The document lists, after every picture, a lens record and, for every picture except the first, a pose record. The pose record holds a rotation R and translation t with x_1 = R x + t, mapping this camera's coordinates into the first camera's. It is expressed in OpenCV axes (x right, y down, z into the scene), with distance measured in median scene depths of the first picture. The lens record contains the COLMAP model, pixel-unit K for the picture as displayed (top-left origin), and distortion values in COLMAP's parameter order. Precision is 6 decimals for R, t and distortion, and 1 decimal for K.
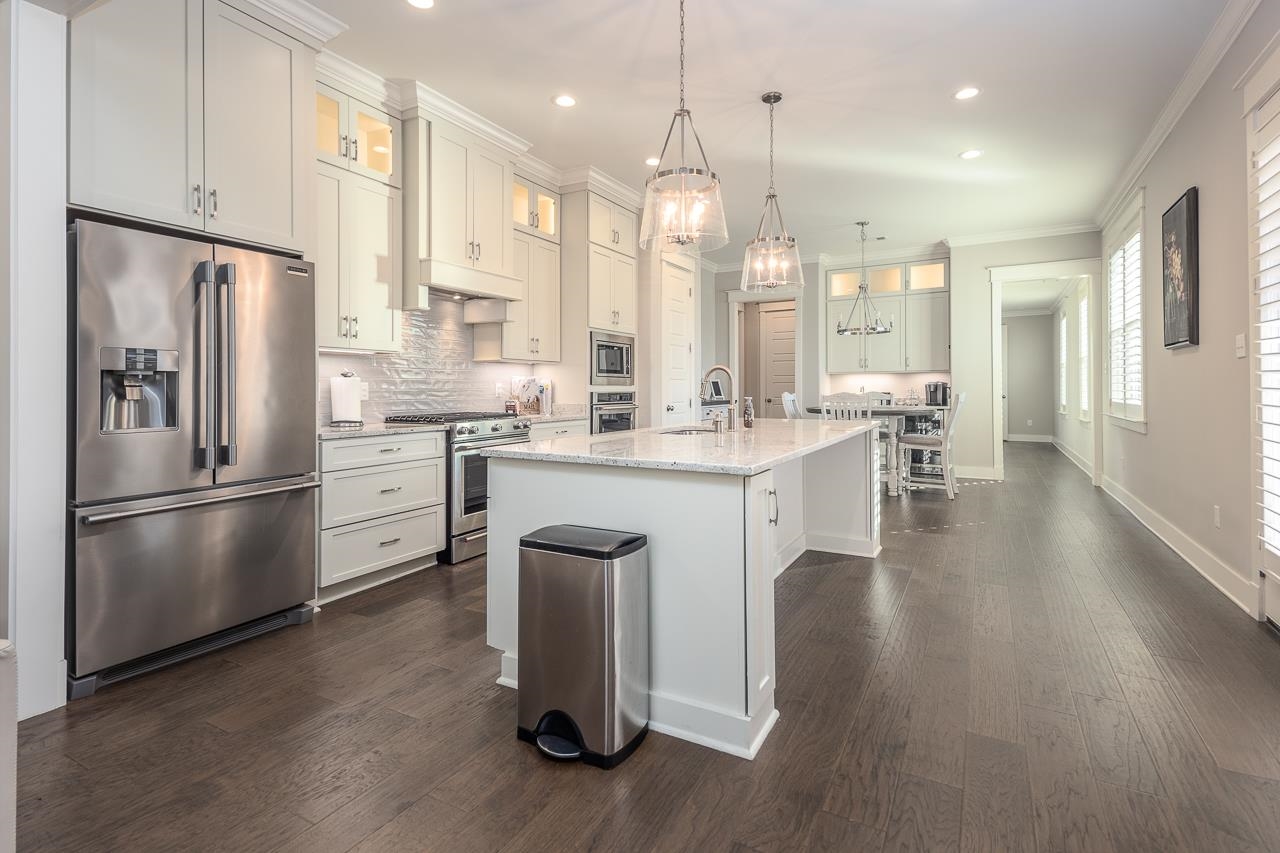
lens RADIAL K [[615.7, 0, 642.7], [0, 615.7, 389.9], [0, 0, 1]] dist [0.040168, -0.012450]
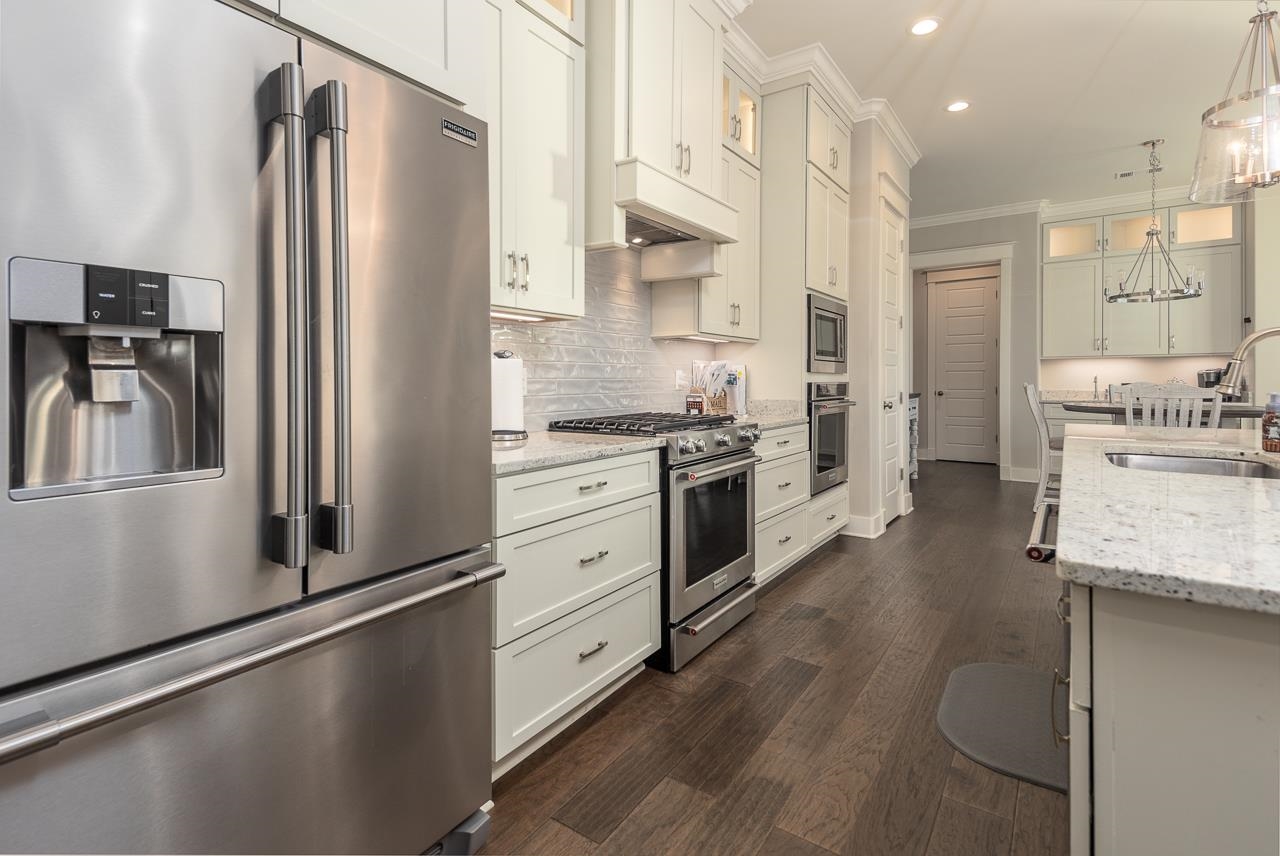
lens RADIAL K [[615.7, 0, 634.8], [0, 615.7, 385.7], [0, 0, 1]] dist [0.040168, -0.012450]
pose [[0.994963, 0.000326, -0.100240, -0.235111], [0.000453, 0.999970, 0.007745, 0.001292], [0.100240, -0.007752, 0.994933, 0.337049]]
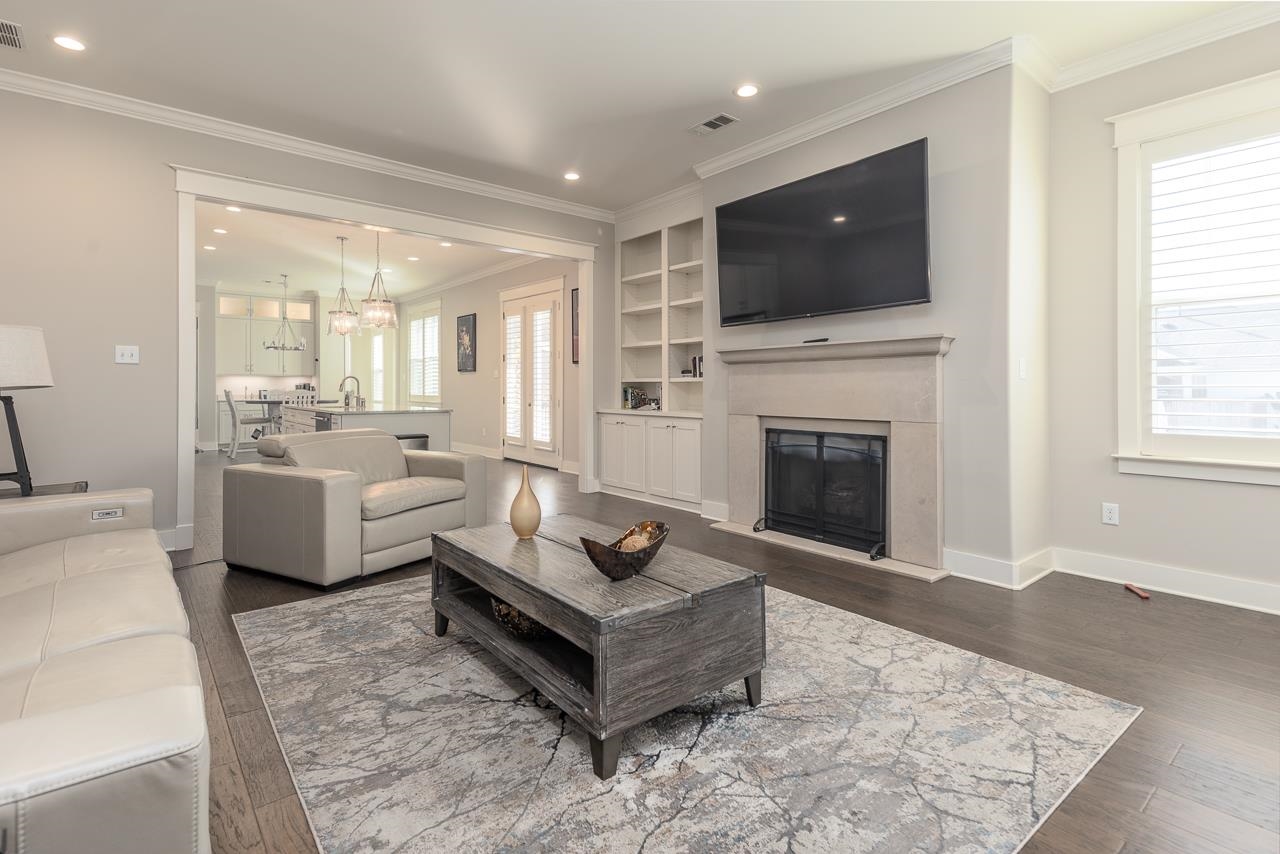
lens RADIAL K [[615.7, 0, 649.3], [0, 615.7, 378.8], [0, 0, 1]] dist [0.040168, -0.012450]
pose [[0.351925, 0.018295, 0.935850, -1.092995], [-0.004632, 0.999831, -0.017804, 0.001155], [-0.936017, 0.001931, 0.351950, -0.512481]]
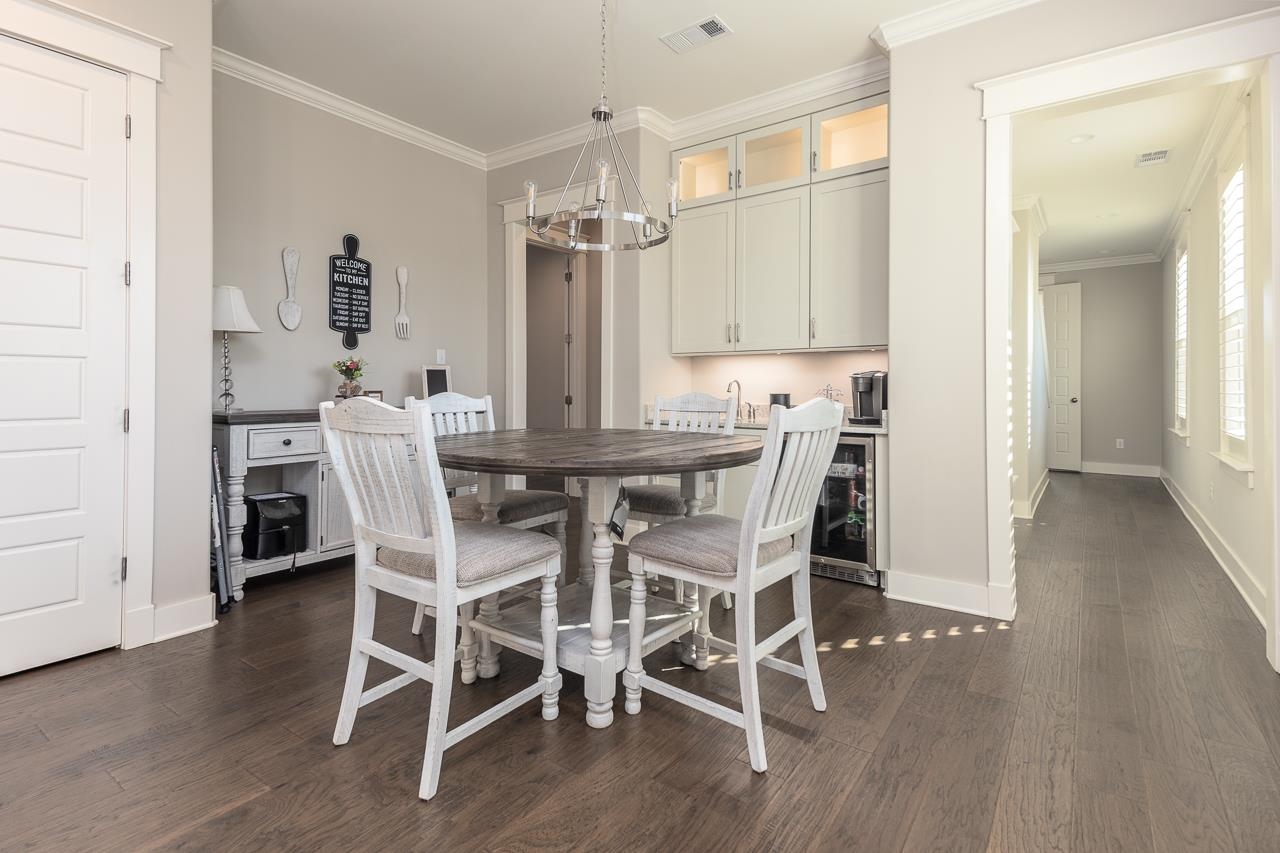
lens RADIAL K [[615.7, 0, 641.3], [0, 615.7, 383.6], [0, 0, 1]] dist [0.040168, -0.012450]
pose [[0.993181, 0.005868, -0.116431, 0.625147], [-0.006218, 0.999977, -0.002642, -0.003125], [0.116413, 0.003348, 0.993195, 0.929035]]
